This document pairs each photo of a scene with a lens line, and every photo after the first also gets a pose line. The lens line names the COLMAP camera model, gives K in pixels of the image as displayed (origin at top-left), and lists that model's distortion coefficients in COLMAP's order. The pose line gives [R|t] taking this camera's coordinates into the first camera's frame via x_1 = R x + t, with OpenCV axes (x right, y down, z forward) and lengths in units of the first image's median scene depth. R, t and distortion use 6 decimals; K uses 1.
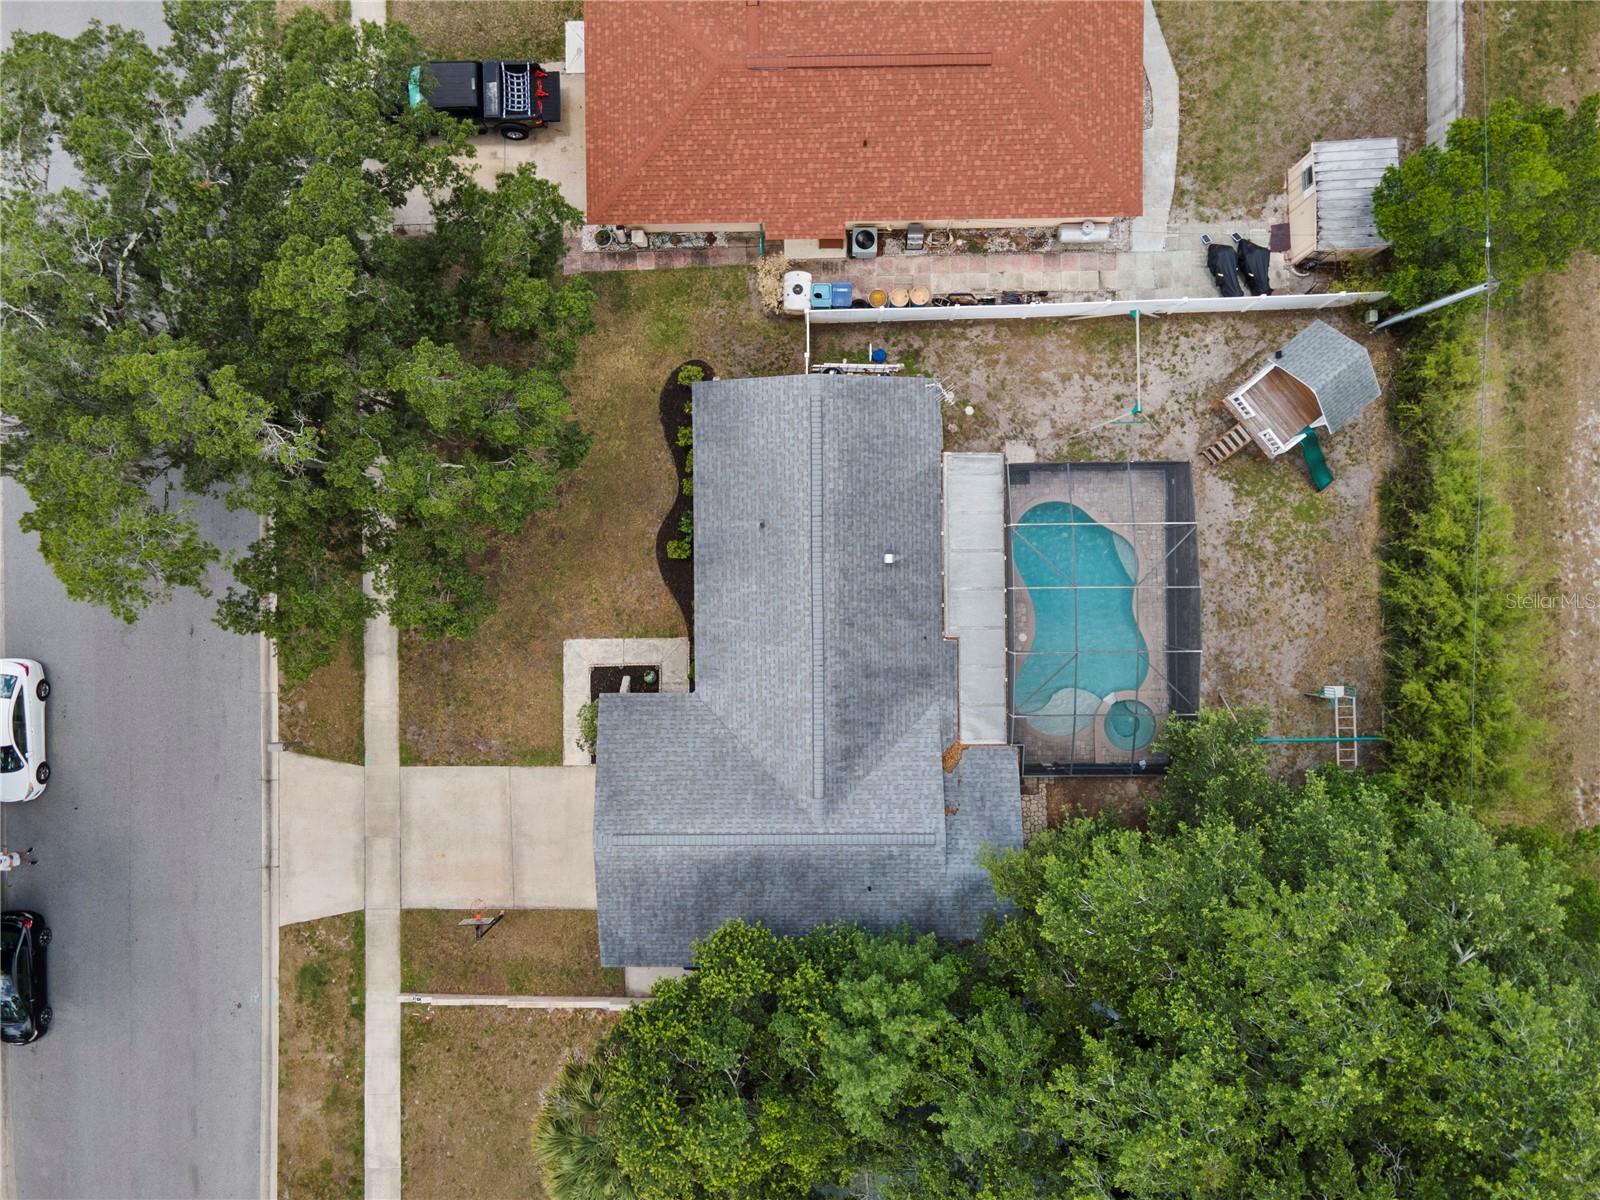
lens RADIAL K [[1165.6, 0, 794.0], [0, 1165.6, 594.9], [0, 0, 1]] dist [0.033685, 0.020509]
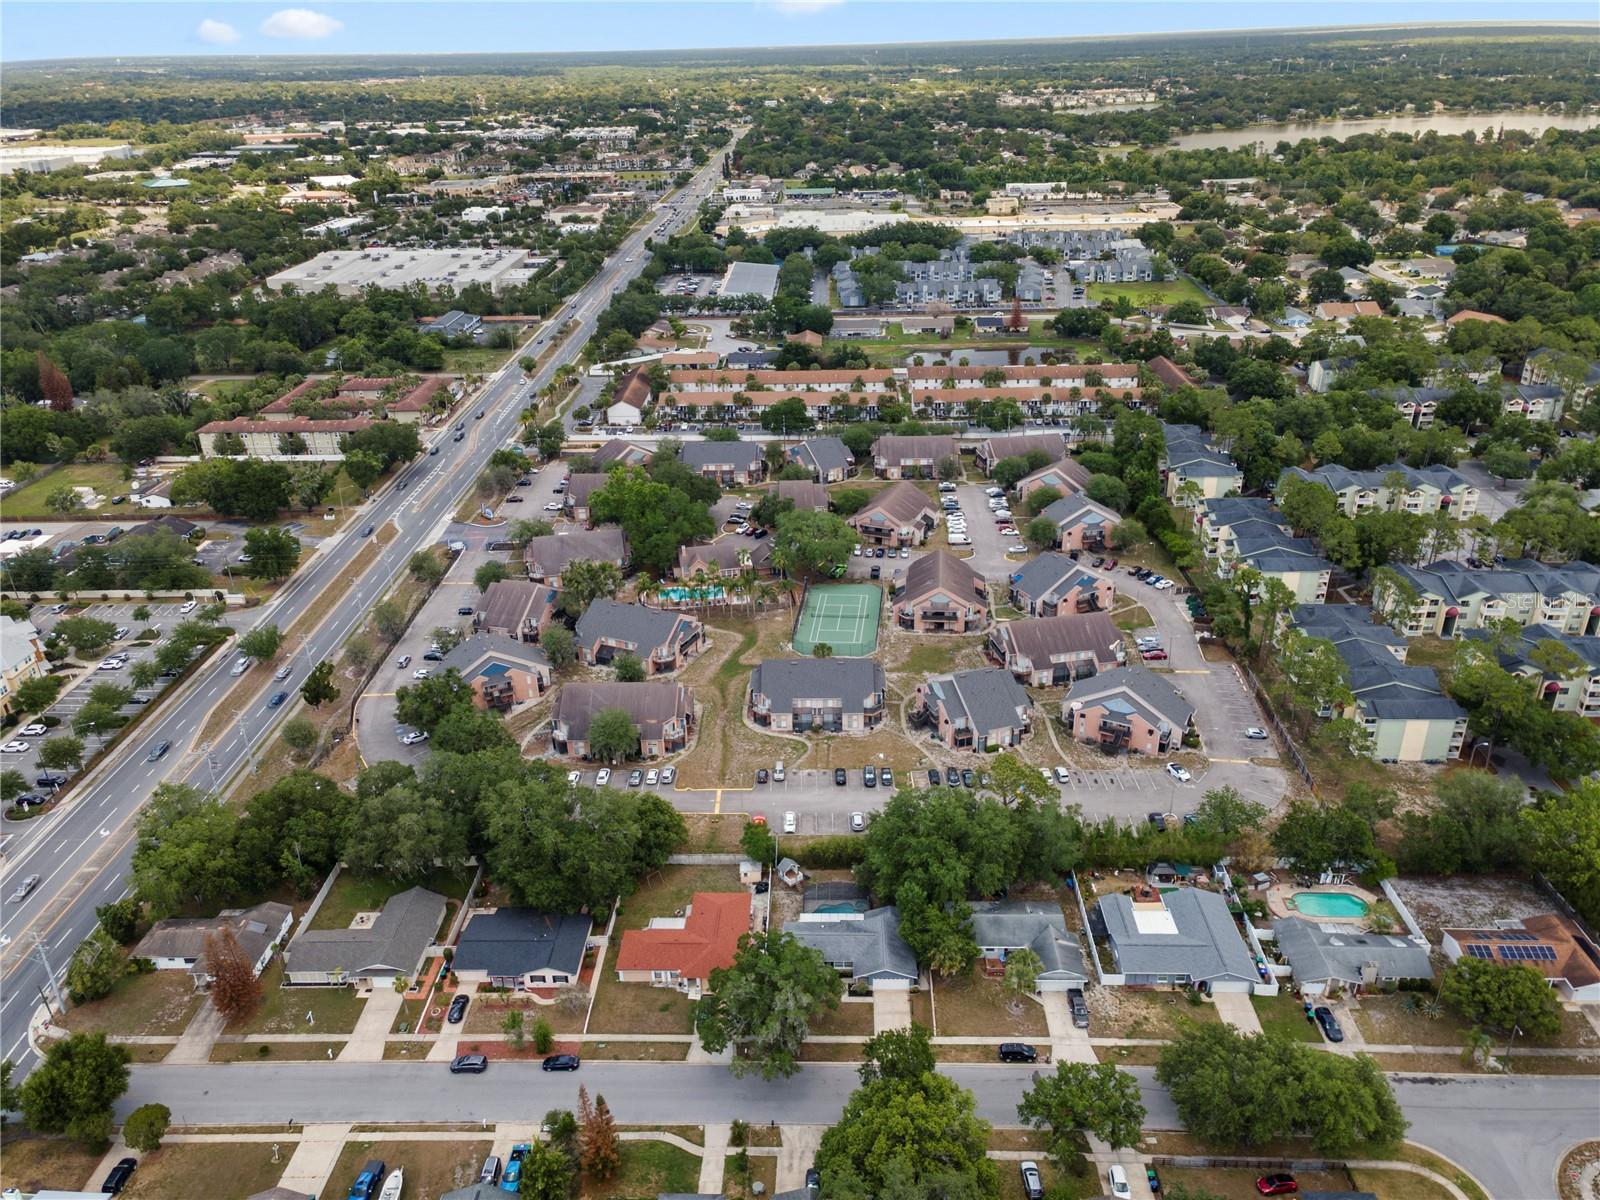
lens RADIAL K [[1165.6, 0, 794.0], [0, 1165.6, 594.9], [0, 0, 1]] dist [0.033685, 0.020509]
pose [[0.042789, -0.410044, 0.911062, -3.238428], [0.998559, -0.012003, -0.052301, 0.101324], [0.032381, 0.911987, 0.408939, -1.874714]]
